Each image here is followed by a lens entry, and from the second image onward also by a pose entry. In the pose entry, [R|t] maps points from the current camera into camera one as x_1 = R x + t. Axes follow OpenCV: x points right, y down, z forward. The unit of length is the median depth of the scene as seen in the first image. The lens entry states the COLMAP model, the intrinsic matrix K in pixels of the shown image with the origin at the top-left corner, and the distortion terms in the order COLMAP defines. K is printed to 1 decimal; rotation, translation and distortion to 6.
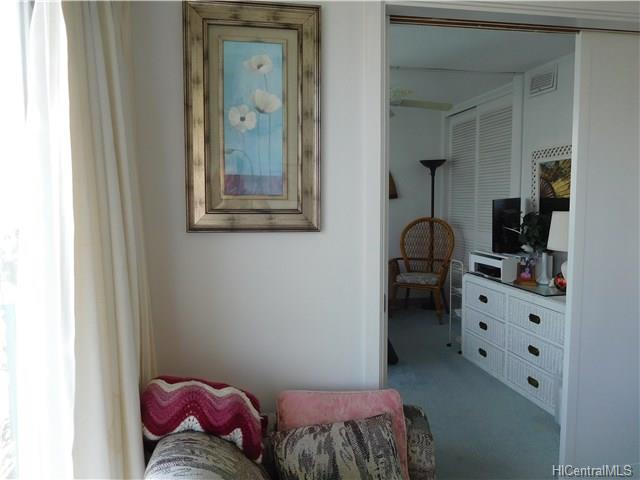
lens RADIAL K [[479.2, 0, 318.5], [0, 479.2, 246.0], [0, 0, 1]] dist [-0.015473, 0.000180]
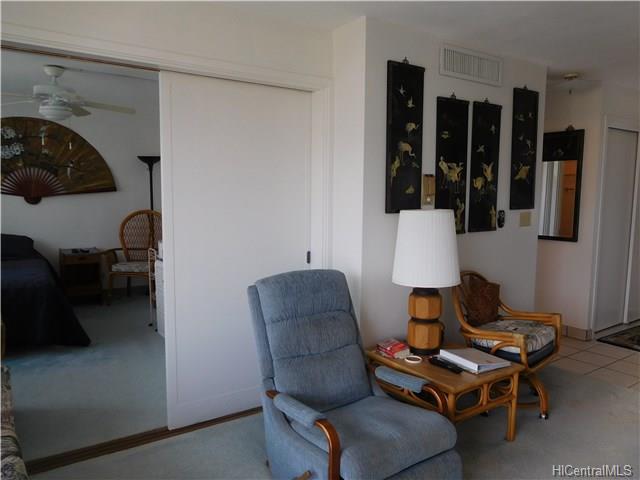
lens RADIAL K [[479.2, 0, 323.3], [0, 479.2, 246.4], [0, 0, 1]] dist [-0.015473, 0.000180]
pose [[0.906374, -0.022919, 0.421854, 0.150986], [0.015148, 0.999648, 0.021764, 0.005393], [-0.422205, -0.013335, 0.906403, -0.153268]]
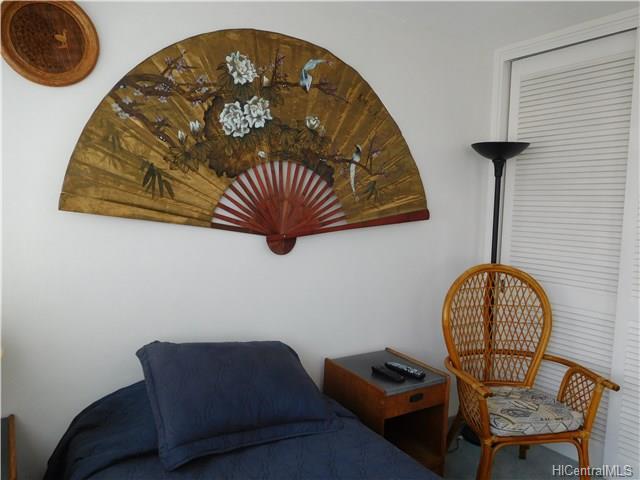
lens RADIAL K [[479.2, 0, 317.9], [0, 479.2, 243.9], [0, 0, 1]] dist [-0.015473, 0.000180]
pose [[0.916101, -0.000579, 0.400947, -0.136236], [0.006596, 0.999885, -0.013627, -0.081621], [-0.400893, 0.015128, 0.916000, 0.714401]]
